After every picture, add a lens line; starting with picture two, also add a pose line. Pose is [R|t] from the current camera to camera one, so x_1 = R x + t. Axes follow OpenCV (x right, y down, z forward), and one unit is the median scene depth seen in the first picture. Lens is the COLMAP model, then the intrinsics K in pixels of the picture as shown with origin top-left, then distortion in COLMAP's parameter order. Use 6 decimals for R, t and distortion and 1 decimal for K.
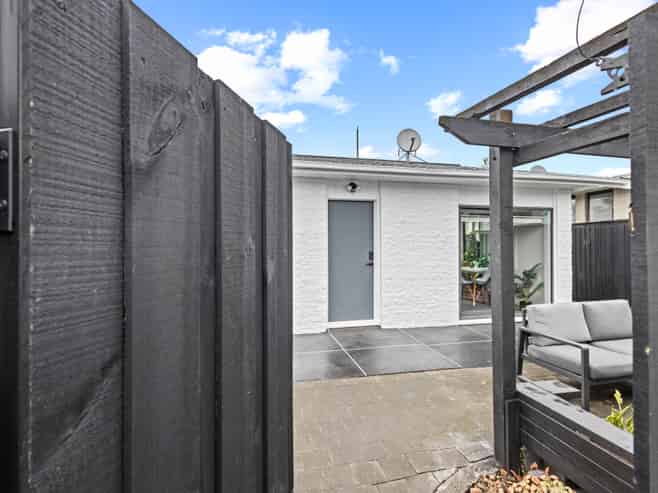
lens RADIAL K [[337.1, 0, 329.0], [0, 337.1, 246.5], [0, 0, 1]] dist [-0.000806, -0.000011]
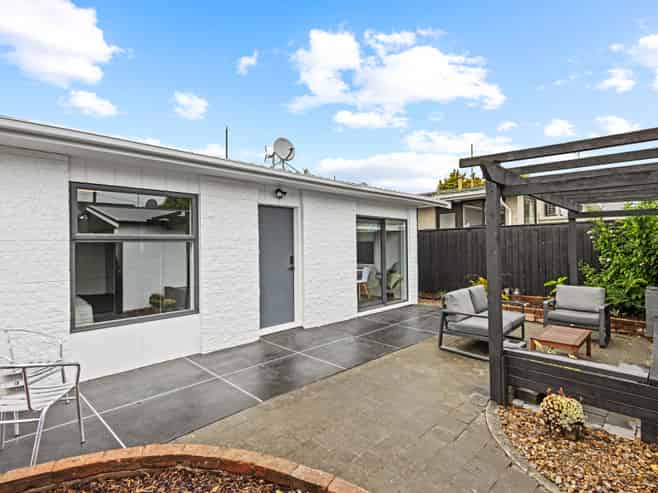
lens RADIAL K [[337.1, 0, 329.0], [0, 337.1, 246.5], [0, 0, 1]] dist [-0.000806, -0.000011]
pose [[0.845864, -0.010032, 0.533305, -0.334188], [0.013629, 0.999903, -0.002807, -0.010859], [-0.533225, 0.009642, 0.845919, 0.060335]]
